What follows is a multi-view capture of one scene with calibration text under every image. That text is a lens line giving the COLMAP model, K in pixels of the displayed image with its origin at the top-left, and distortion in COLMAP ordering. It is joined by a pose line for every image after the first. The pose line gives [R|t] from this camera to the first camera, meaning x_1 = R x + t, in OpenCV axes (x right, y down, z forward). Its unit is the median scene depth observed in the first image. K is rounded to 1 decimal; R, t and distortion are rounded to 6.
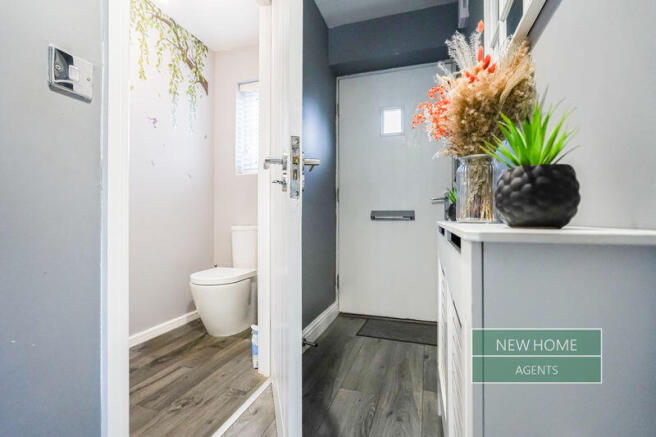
lens RADIAL K [[304.2, 0, 325.0], [0, 304.2, 218.5], [0, 0, 1]] dist [-0.002898, -0.000119]
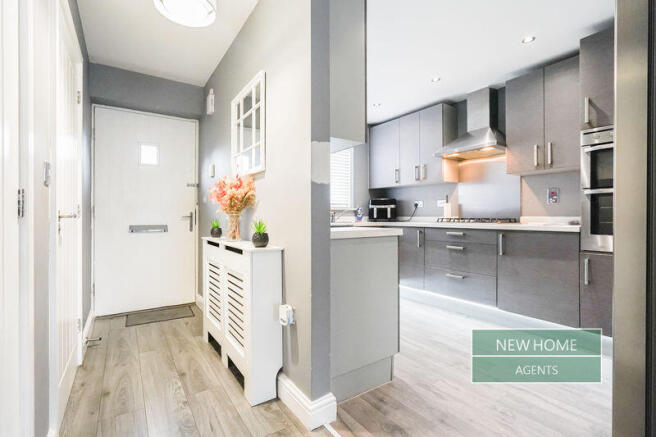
lens RADIAL K [[304.2, 0, 323.7], [0, 304.2, 217.5], [0, 0, 1]] dist [-0.002898, -0.000119]
pose [[0.618119, -0.000978, 0.786084, -0.362465], [-0.003082, 0.999989, 0.003668, -0.071360], [-0.786078, -0.004690, 0.618109, -0.398358]]
